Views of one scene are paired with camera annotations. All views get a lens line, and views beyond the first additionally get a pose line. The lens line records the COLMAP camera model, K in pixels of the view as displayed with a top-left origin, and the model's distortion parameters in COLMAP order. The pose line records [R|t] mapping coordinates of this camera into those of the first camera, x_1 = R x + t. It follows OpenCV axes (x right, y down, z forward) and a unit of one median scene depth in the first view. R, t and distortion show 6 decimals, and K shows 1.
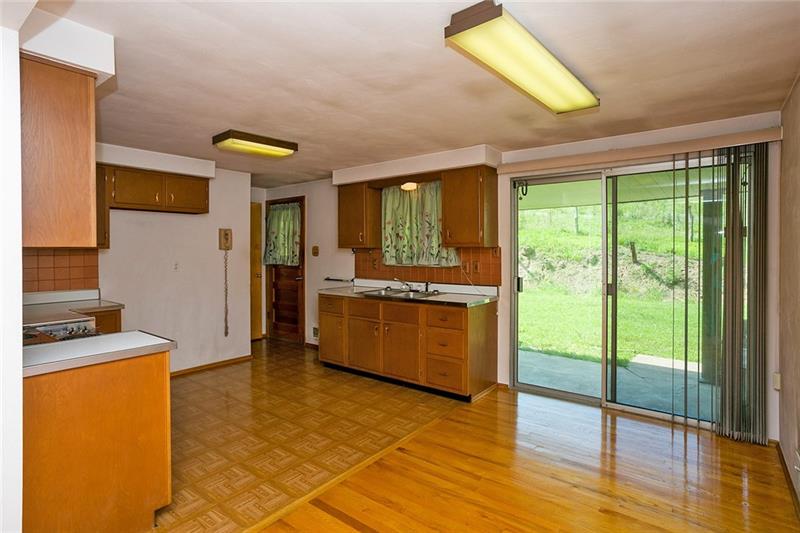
lens RADIAL K [[419.2, 0, 401.1], [0, 419.2, 252.2], [0, 0, 1]] dist [-0.018571, 0.001368]
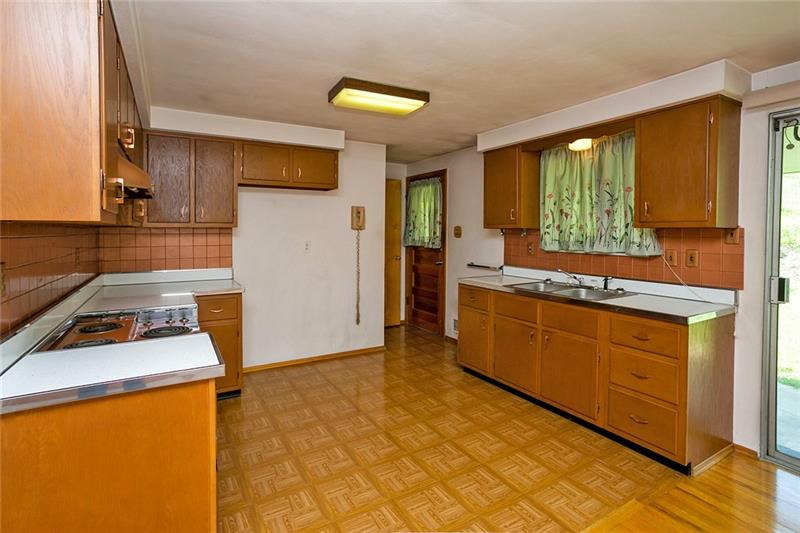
lens RADIAL K [[396.1, 0, 397.0], [0, 396.1, 240.7], [0, 0, 1]] dist [-0.041408, 0.034350]
pose [[0.930389, 0.016534, -0.366201, -0.026337], [-0.009497, 0.999734, 0.021009, -0.000484], [0.366451, -0.016068, 0.930299, 0.243219]]
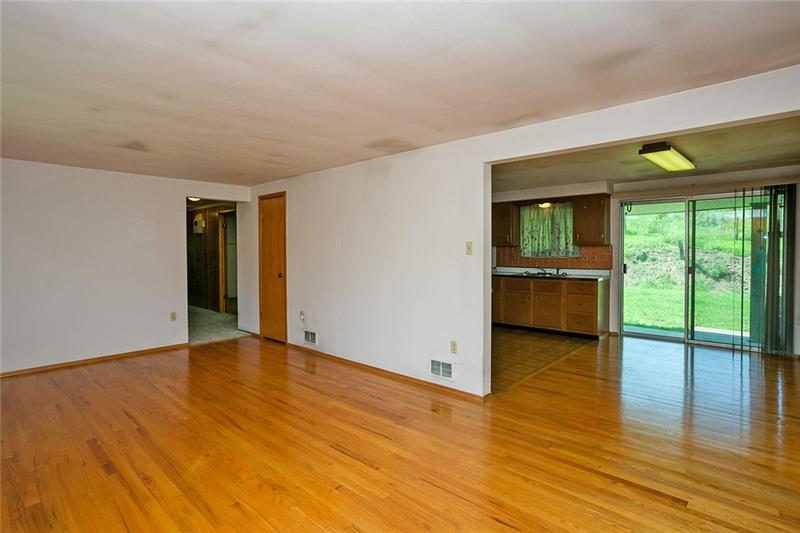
lens RADIAL K [[405.6, 0, 397.9], [0, 405.6, 258.0], [0, 0, 1]] dist [-0.000425, 0.000773]
pose [[0.996909, -0.001437, -0.078547, -0.402406], [0.002715, 0.999866, 0.016168, 0.009635], [0.078513, -0.016332, 0.996779, -0.521324]]
